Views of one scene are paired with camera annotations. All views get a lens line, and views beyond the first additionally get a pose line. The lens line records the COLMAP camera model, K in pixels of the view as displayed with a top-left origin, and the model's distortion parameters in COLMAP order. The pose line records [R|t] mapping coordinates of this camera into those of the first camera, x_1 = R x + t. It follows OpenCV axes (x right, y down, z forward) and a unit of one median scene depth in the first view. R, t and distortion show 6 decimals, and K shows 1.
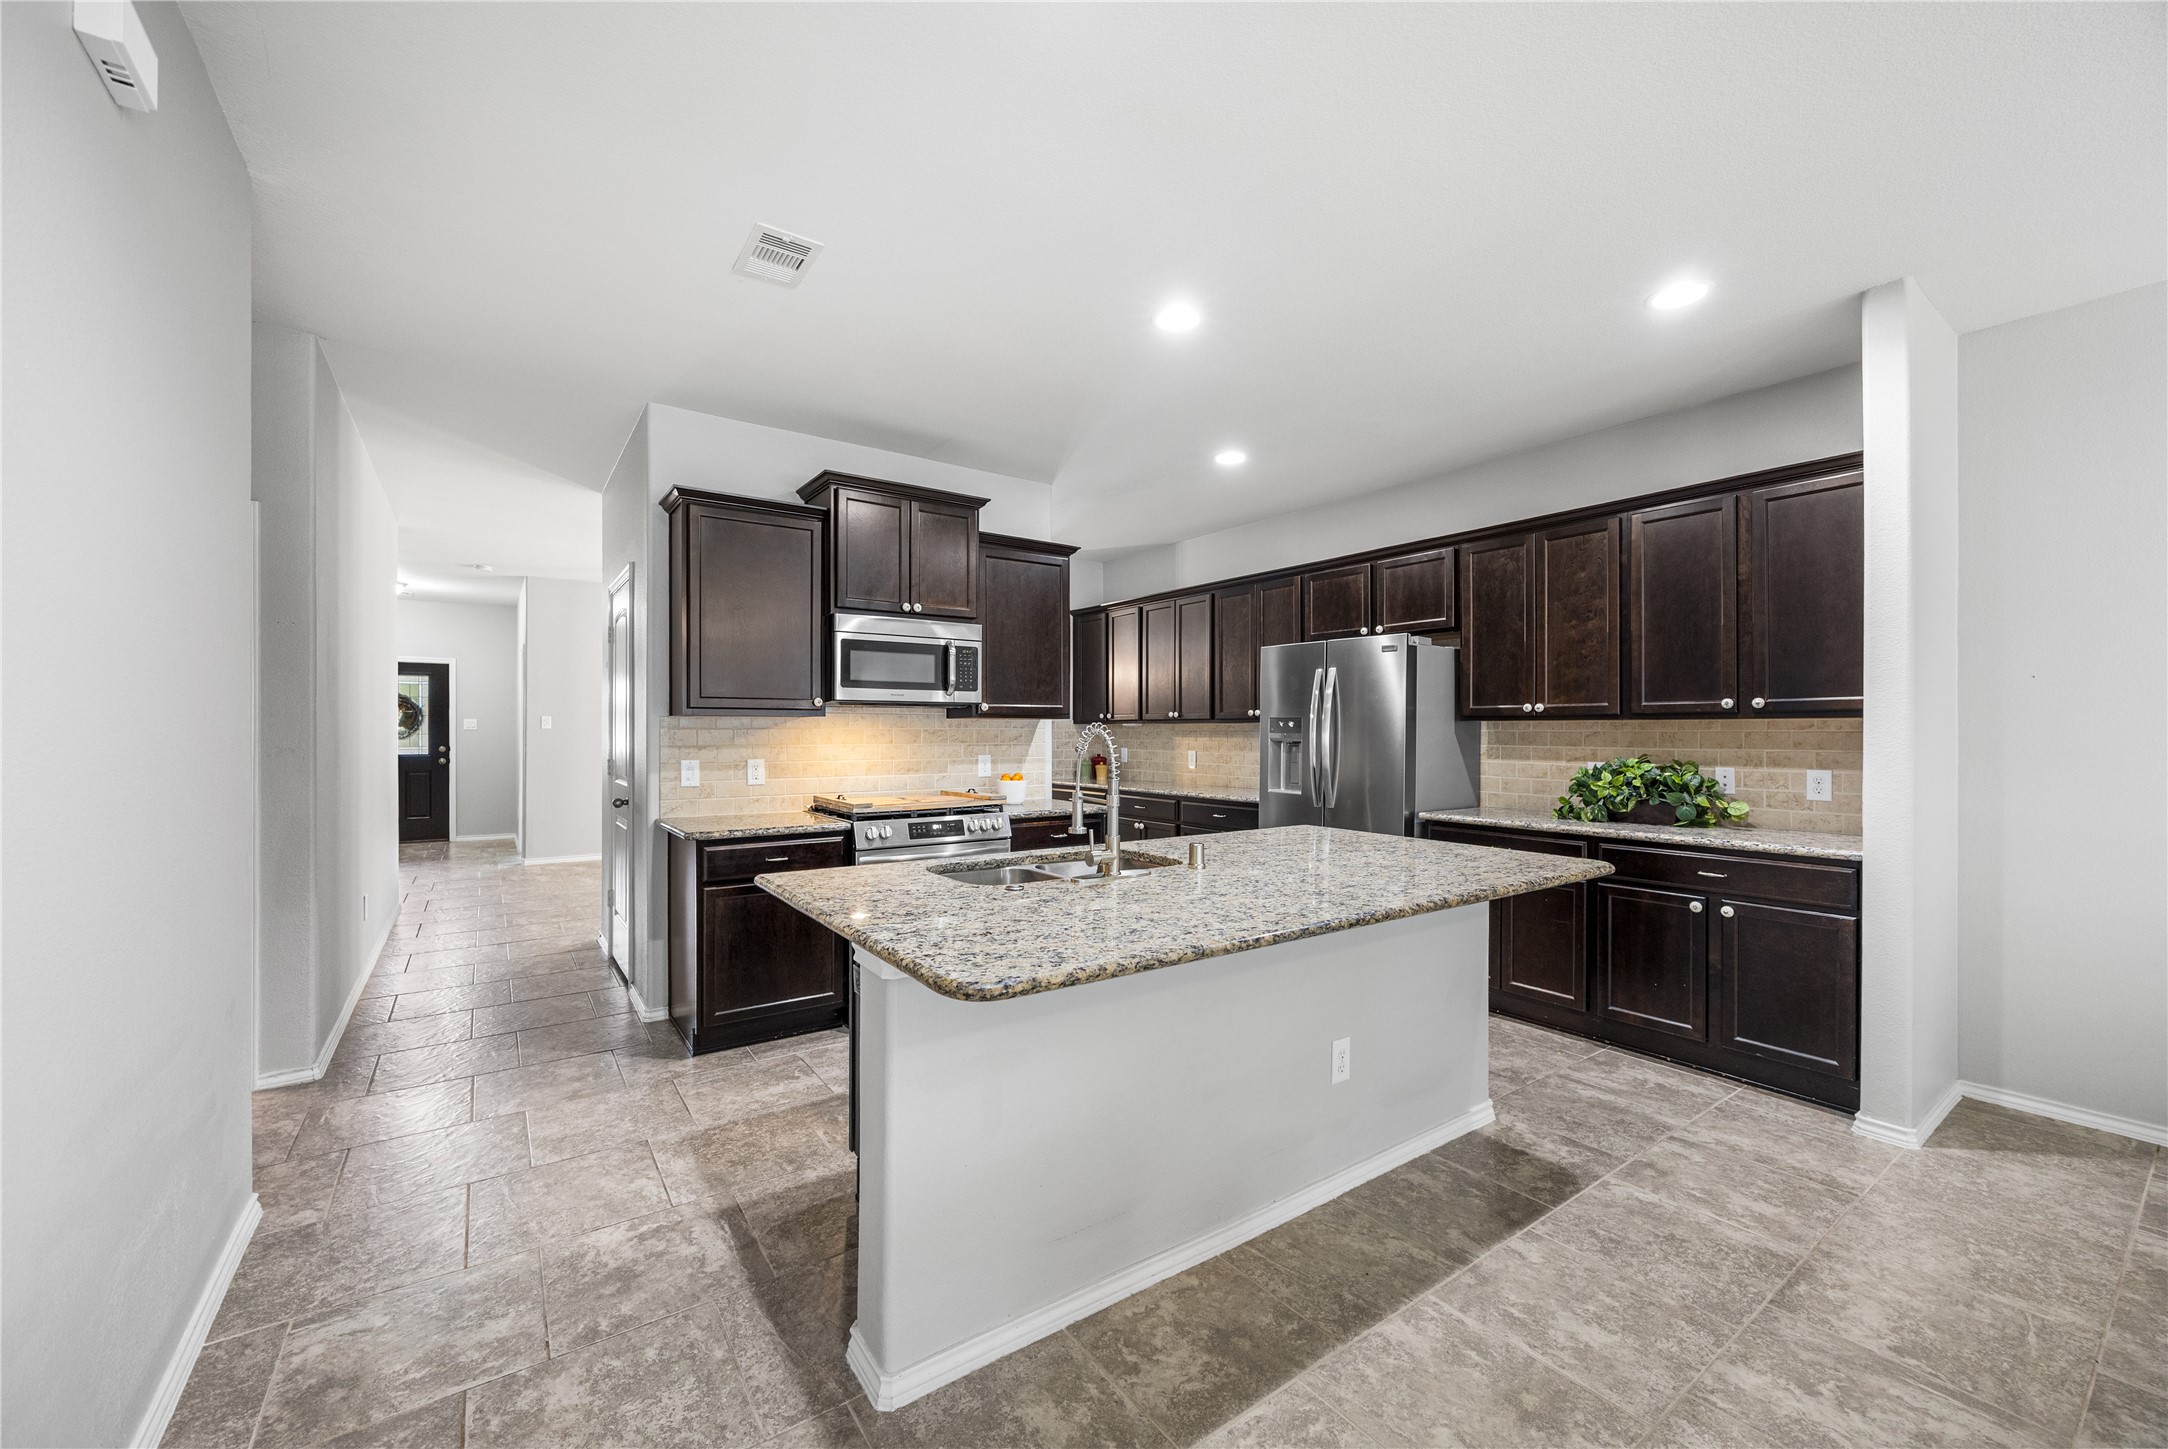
lens RADIAL K [[878.3, 0, 1084.0], [0, 878.3, 724.5], [0, 0, 1]] dist [-0.001551, -0.000093]
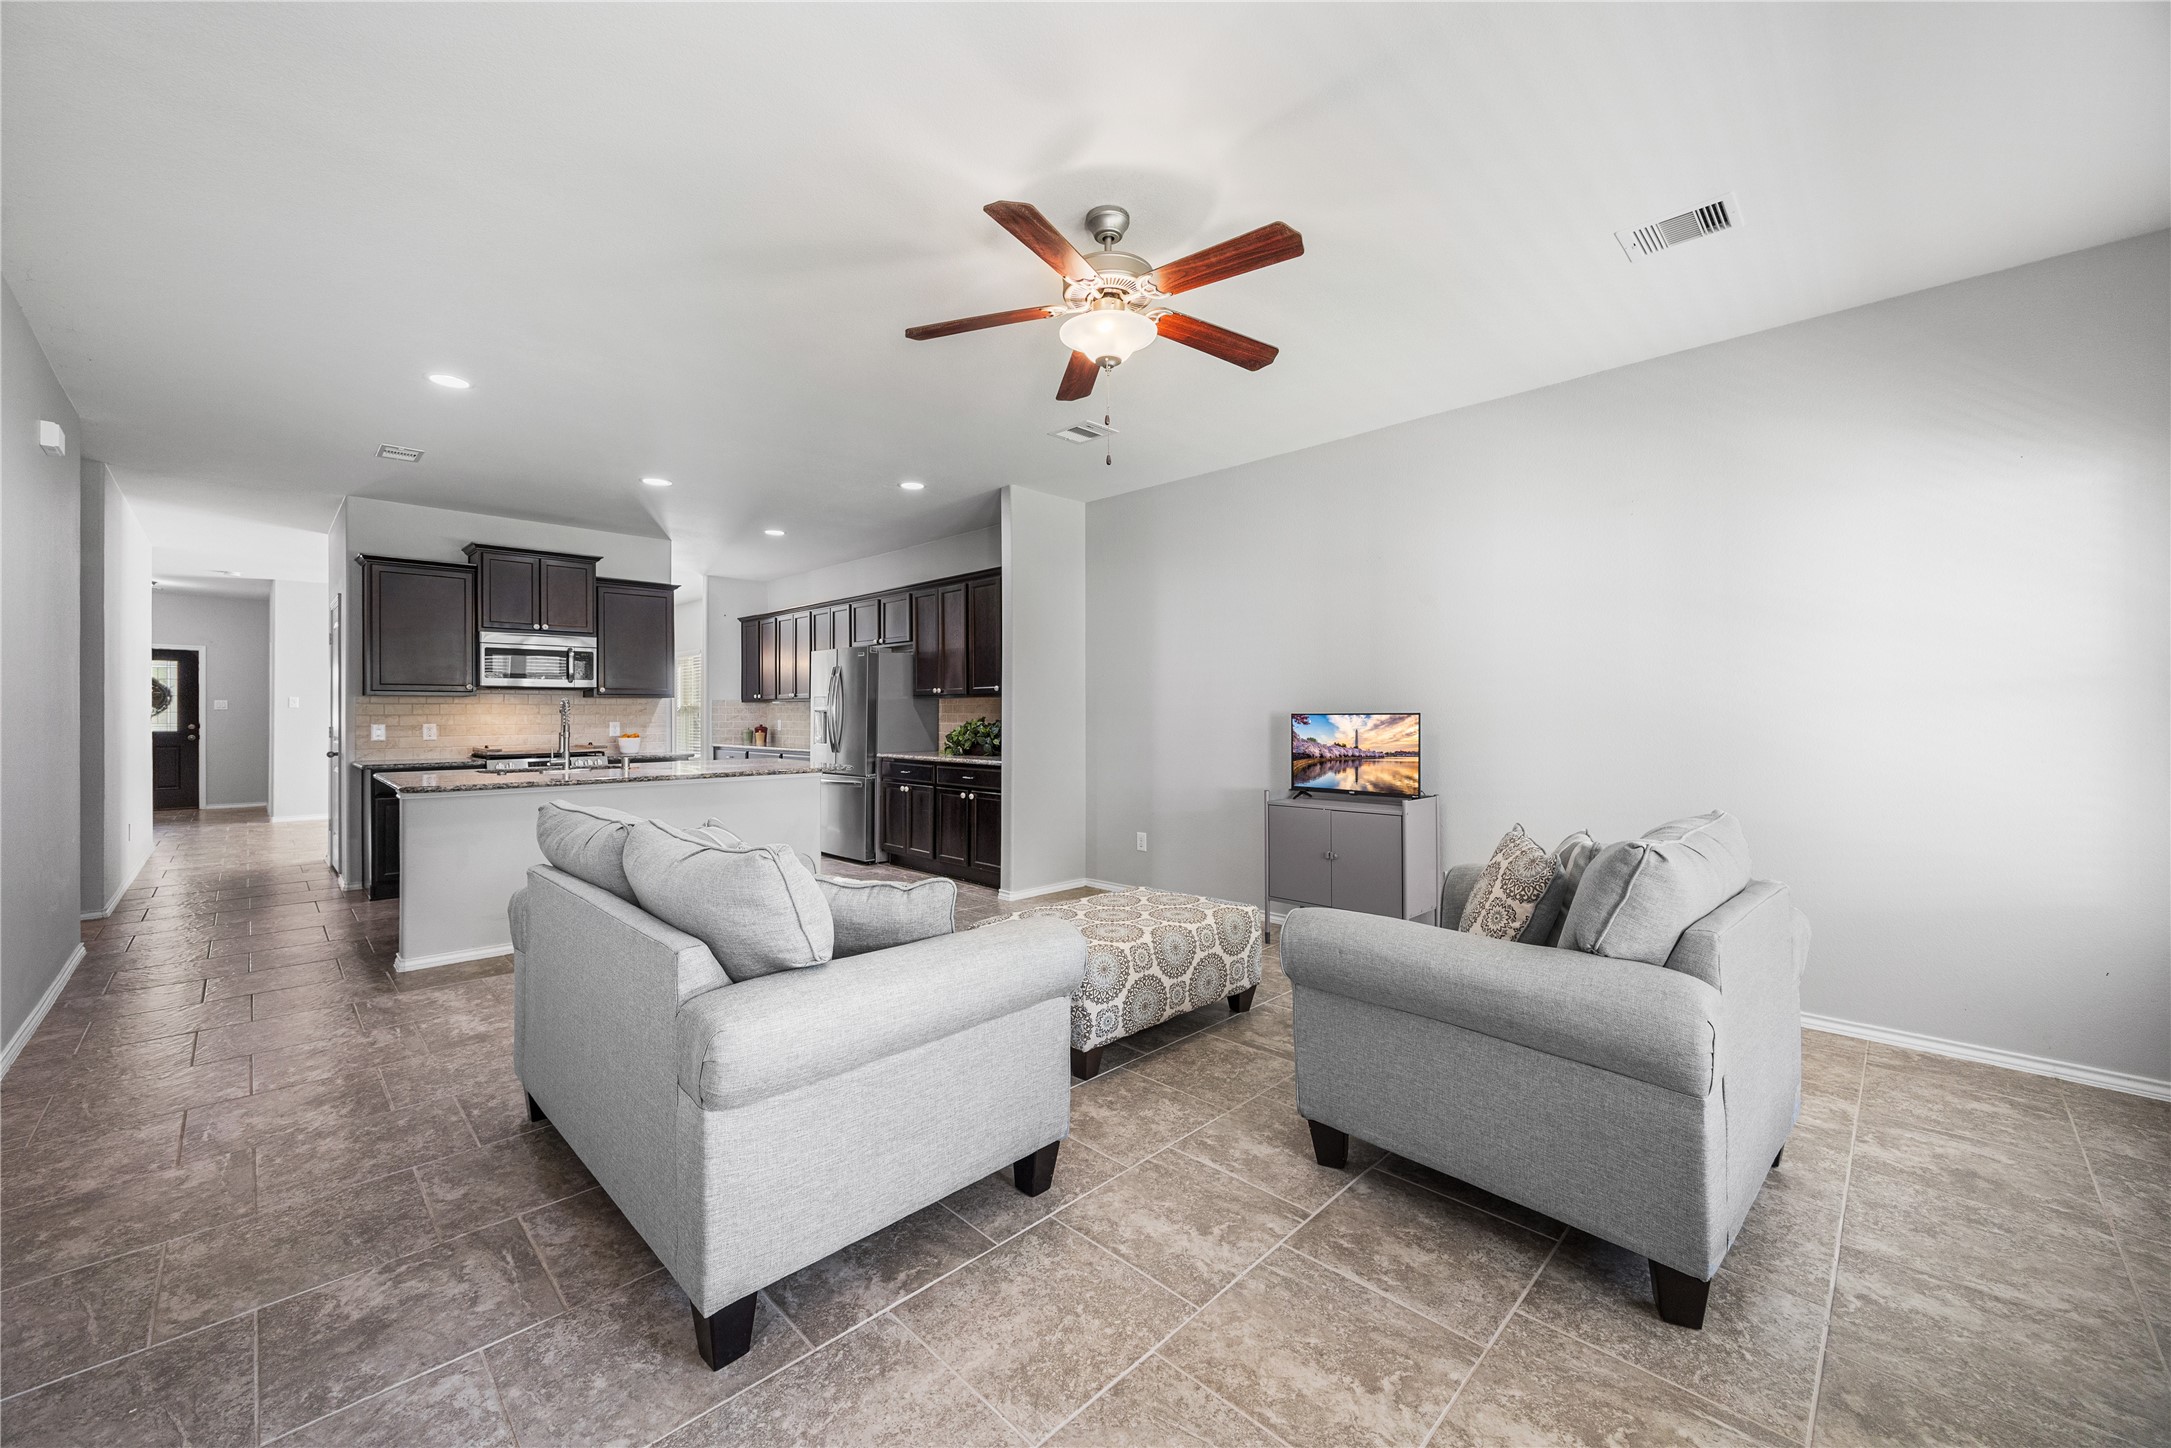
lens RADIAL K [[833.4, 0, 1057.7], [0, 833.4, 704.5], [0, 0, 1]] dist [-0.000277, -0.000092]
pose [[0.984756, -0.002088, 0.173929, 0.456777], [0.002306, 0.999997, -0.001048, 0.009657], [-0.173926, 0.001433, 0.984758, -0.633984]]
